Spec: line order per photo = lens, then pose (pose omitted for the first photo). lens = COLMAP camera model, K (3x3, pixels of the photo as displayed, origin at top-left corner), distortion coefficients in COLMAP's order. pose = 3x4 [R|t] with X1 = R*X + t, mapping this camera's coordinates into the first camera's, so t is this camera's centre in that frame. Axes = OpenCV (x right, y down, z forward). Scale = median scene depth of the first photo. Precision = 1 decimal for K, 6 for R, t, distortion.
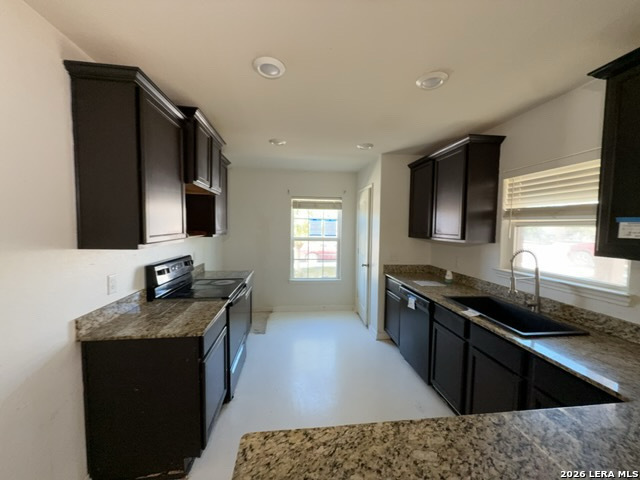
lens RADIAL K [[254.0, 0, 321.7], [0, 254.0, 240.0], [0, 0, 1]] dist [0.002850, -0.000030]
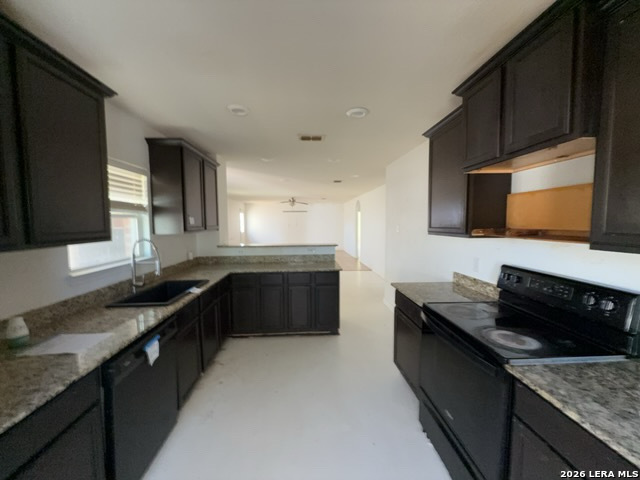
lens RADIAL K [[254.0, 0, 318.2], [0, 254.0, 237.9], [0, 0, 1]] dist [0.002850, -0.000030]
pose [[-0.998207, -0.013489, 0.058312, -0.058806], [-0.006144, 0.992219, 0.124356, -0.104366], [-0.059535, 0.123775, -0.990523, 1.926825]]
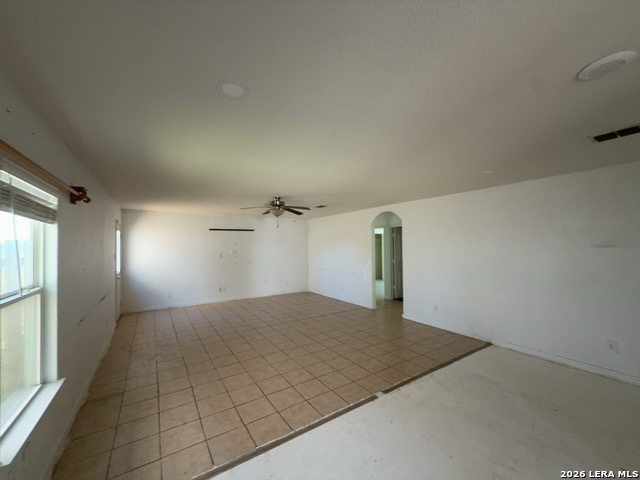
lens RADIAL K [[254.0, 0, 322.0], [0, 254.0, 243.5], [0, 0, 1]] dist [0.002850, -0.000030]
pose [[-0.892627, -0.008127, -0.450723, 1.460470], [-0.028814, 0.998822, 0.039054, 0.053327], [0.449875, 0.047848, -0.891809, -0.814311]]
